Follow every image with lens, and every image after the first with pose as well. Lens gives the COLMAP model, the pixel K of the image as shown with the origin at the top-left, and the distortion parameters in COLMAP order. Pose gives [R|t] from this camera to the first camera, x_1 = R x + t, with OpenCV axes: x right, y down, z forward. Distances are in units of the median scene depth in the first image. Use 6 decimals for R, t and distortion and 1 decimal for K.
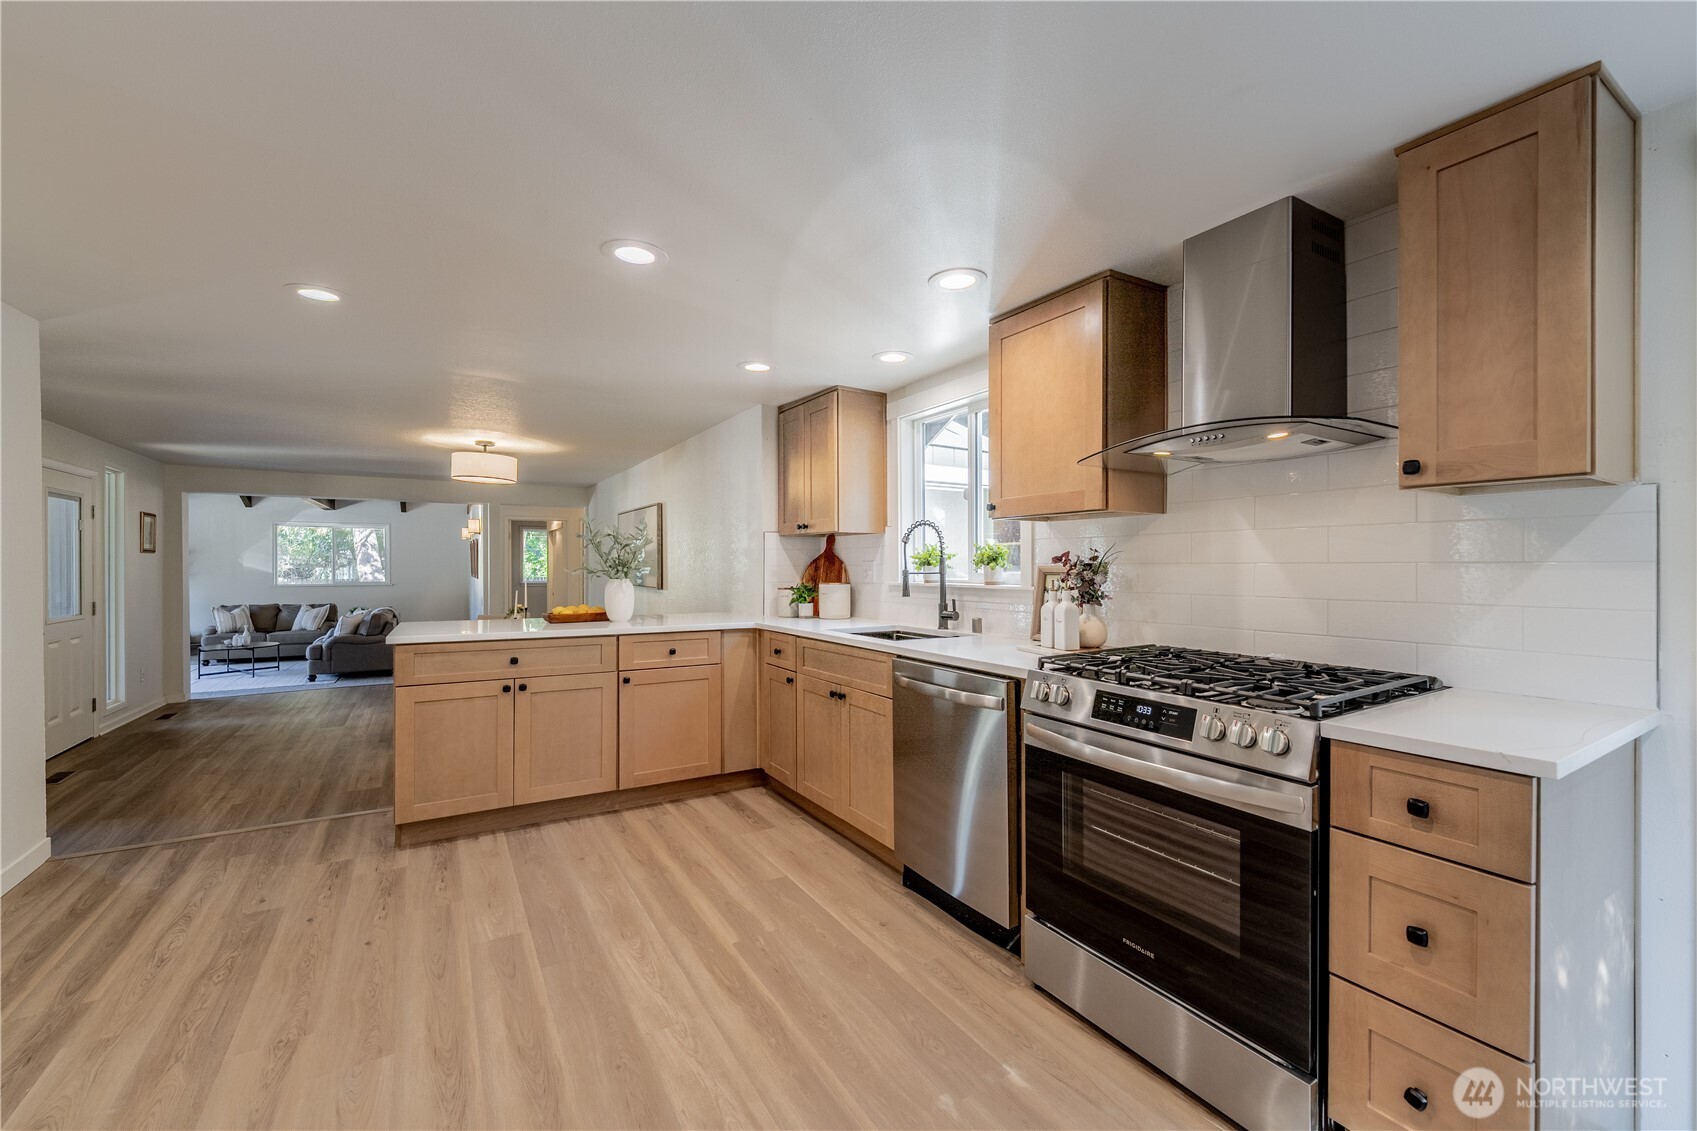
lens RADIAL K [[684.3, 0, 847.5], [0, 684.3, 567.1], [0, 0, 1]] dist [0.001469, -0.002255]
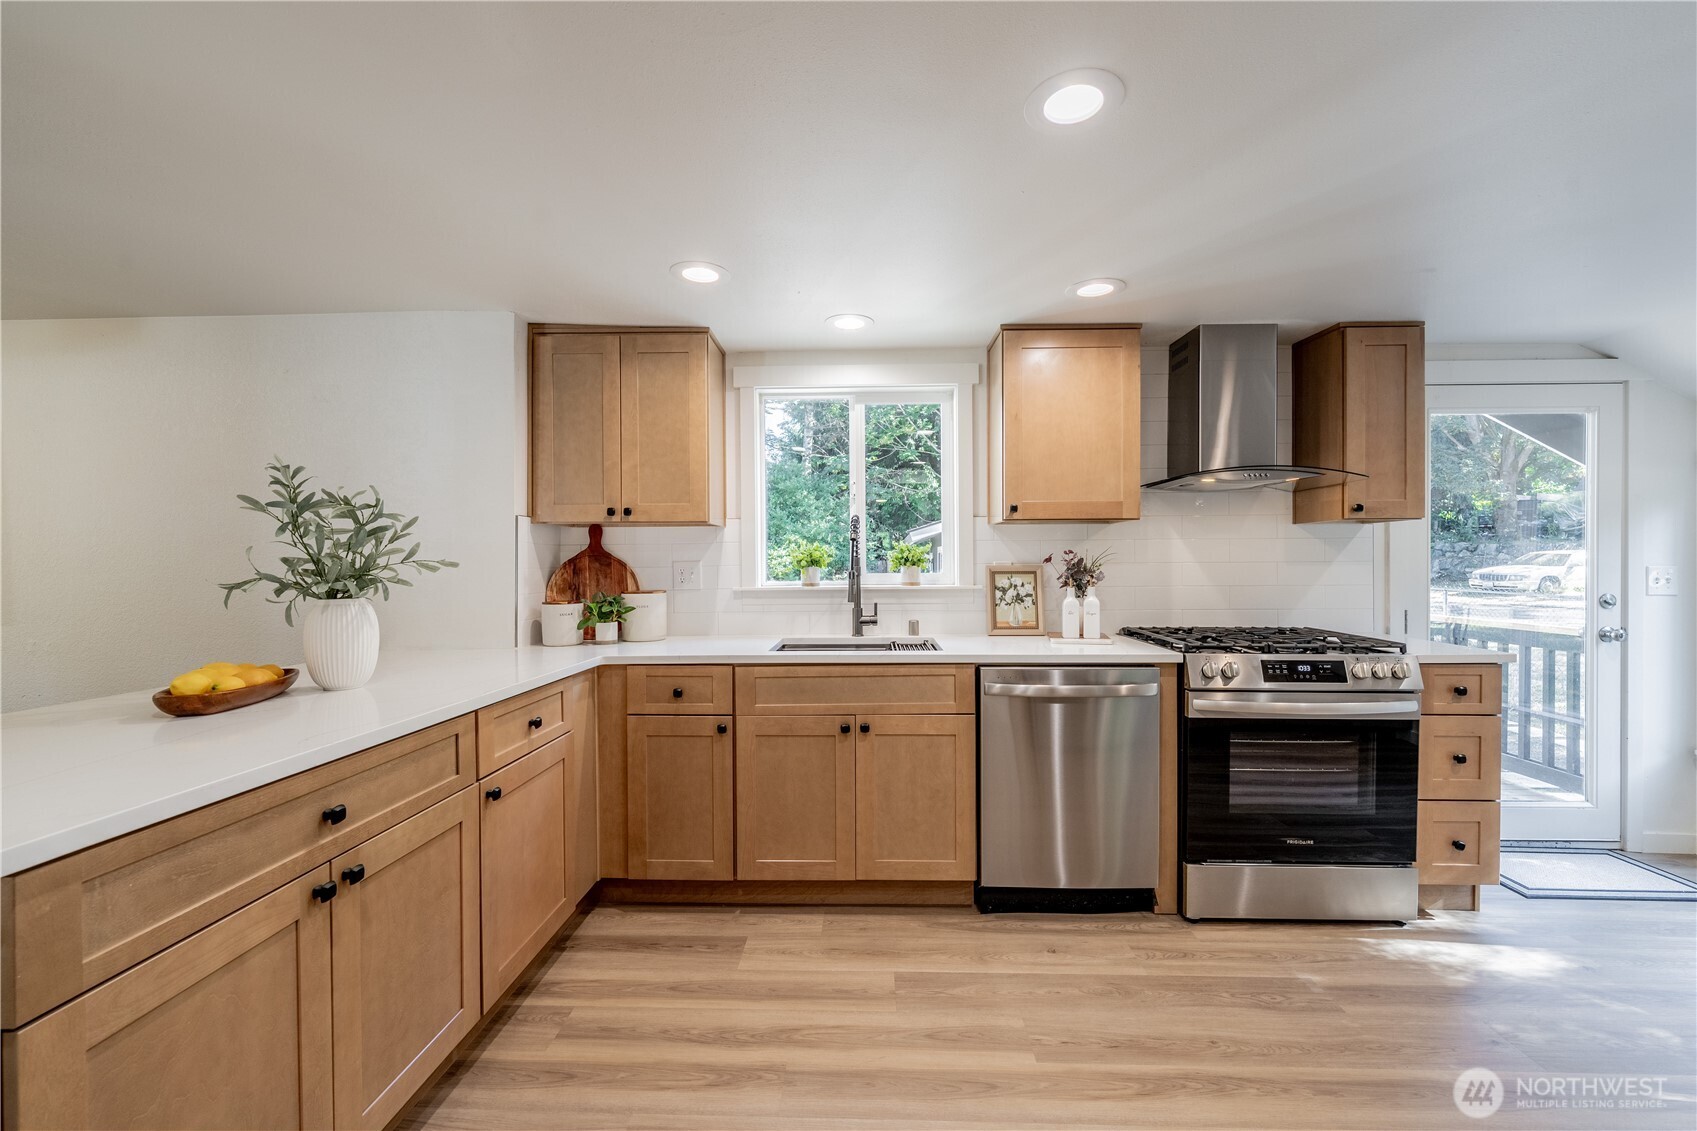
lens RADIAL K [[684.3, 0, 853.1], [0, 684.3, 569.2], [0, 0, 1]] dist [0.001469, -0.002255]
pose [[0.546893, -0.009382, 0.837150, -0.709797], [0.008190, 0.999949, 0.005856, -0.004087], [-0.837162, 0.003653, 0.546942, 0.584448]]
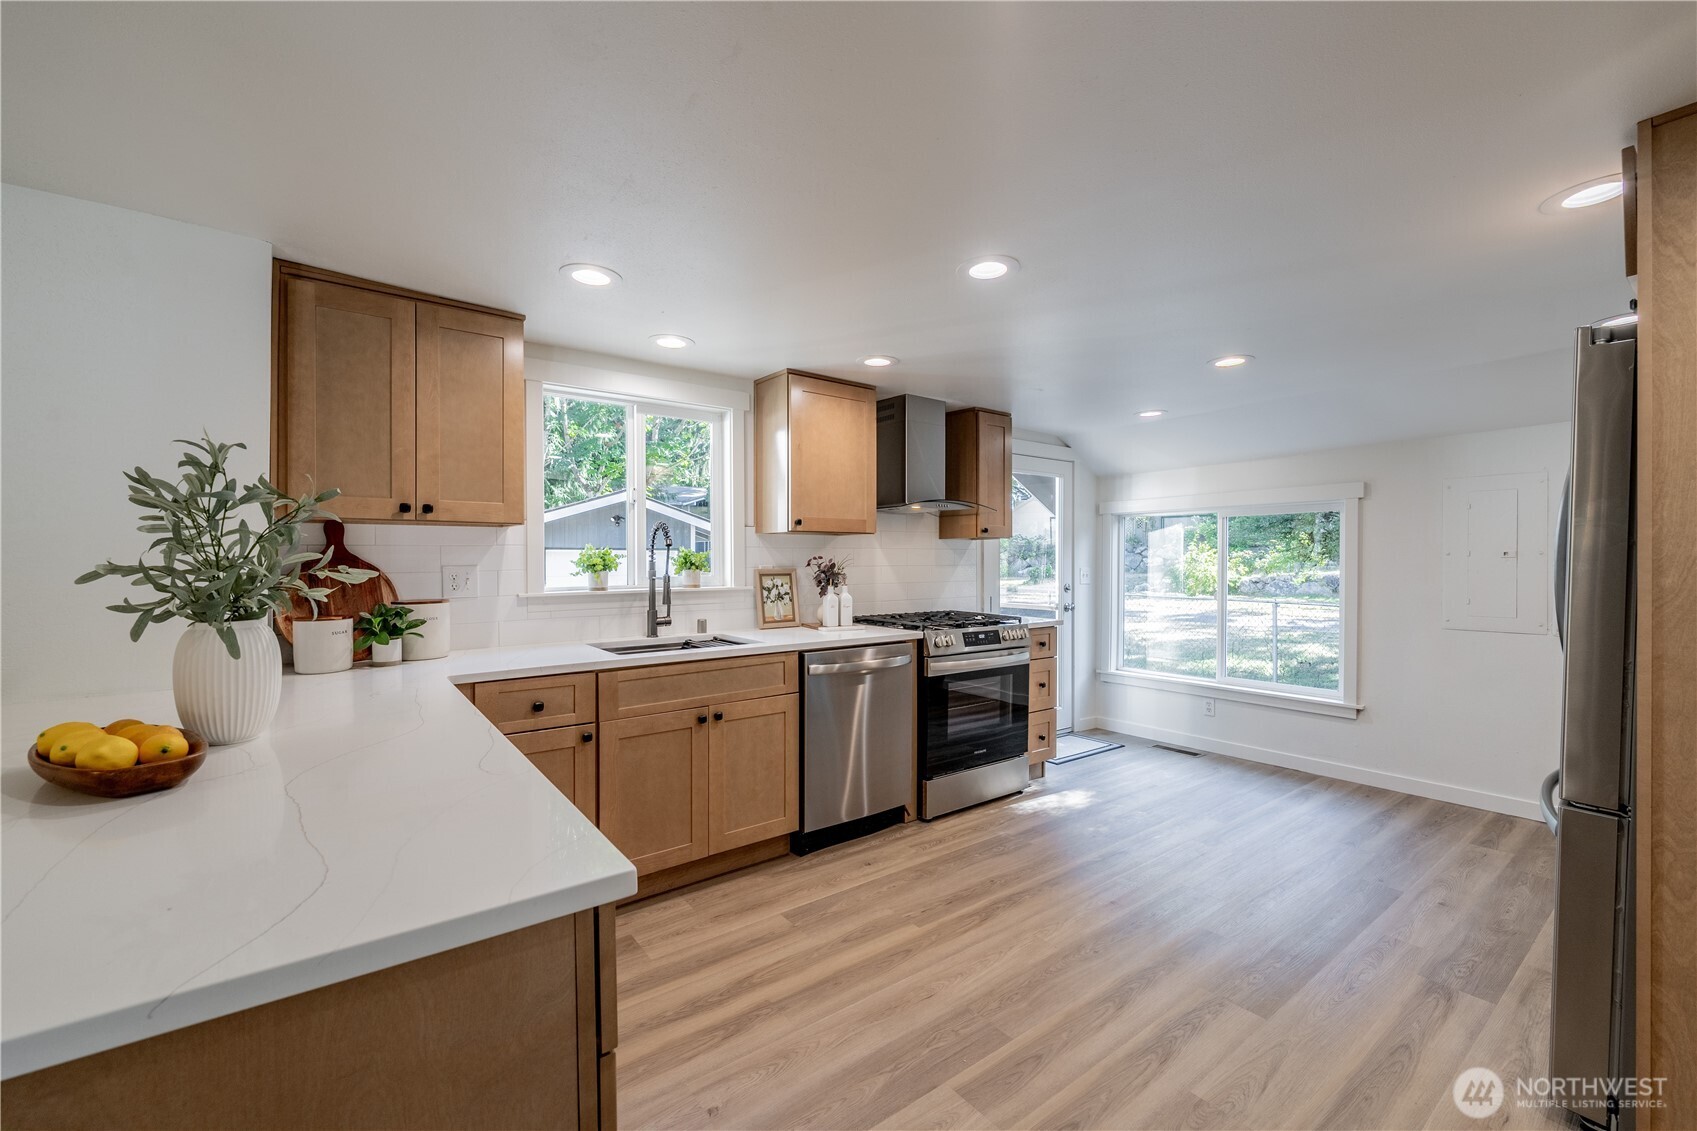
lens RADIAL K [[684.3, 0, 836.9], [0, 684.3, 566.0], [0, 0, 1]] dist [0.001469, -0.002255]
pose [[-0.088271, -0.008615, 0.996059, -0.942273], [0.004942, 0.999947, 0.009087, -0.017220], [-0.996084, 0.005725, -0.088223, 0.947473]]
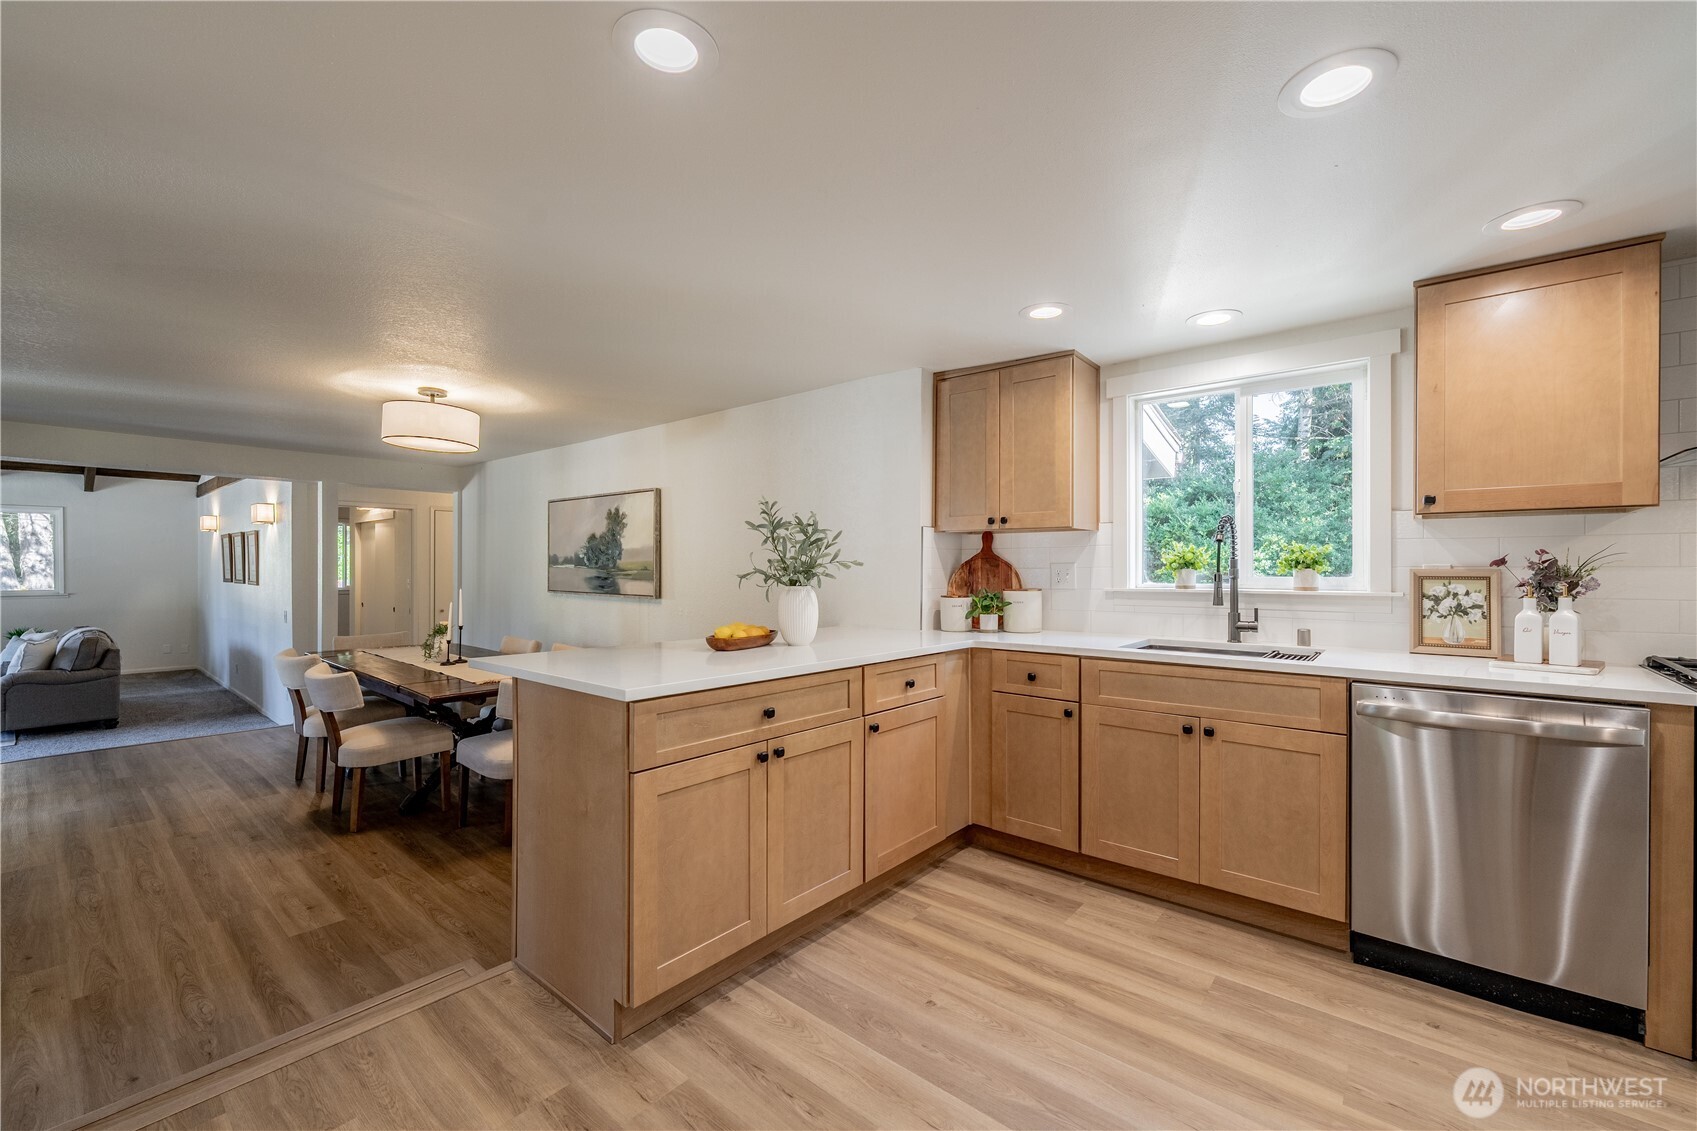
lens RADIAL K [[684.3, 0, 850.8], [0, 684.3, 572.9], [0, 0, 1]] dist [0.001469, -0.002255]
pose [[0.946066, 0.000402, 0.323974, -0.680842], [-0.001586, 0.999993, 0.003392, 0.001242], [-0.323971, -0.003723, 0.946060, 0.391665]]
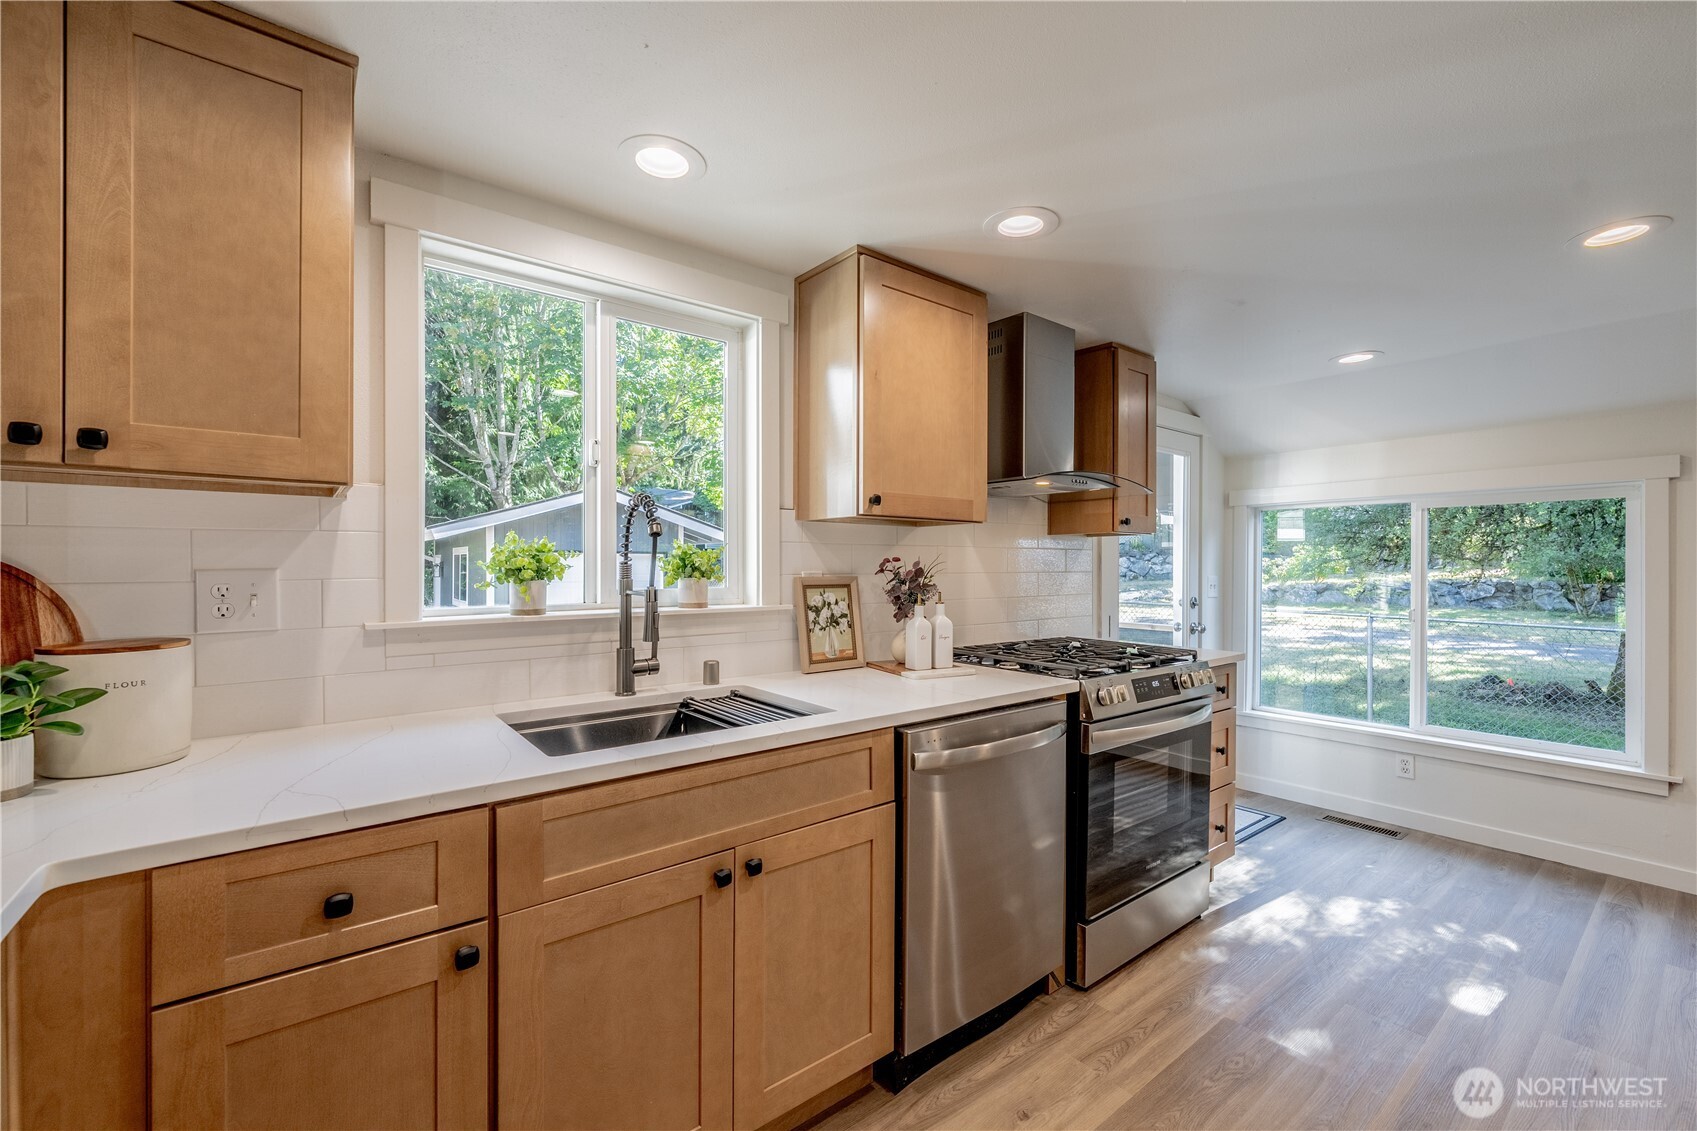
lens RADIAL K [[684.3, 0, 838.2], [0, 684.3, 569.8], [0, 0, 1]] dist [0.001469, -0.002255]
pose [[-0.100392, -0.002606, 0.994945, -0.482795], [0.005838, 0.999978, 0.003209, -0.012044], [-0.994931, 0.006130, -0.100374, 1.014477]]
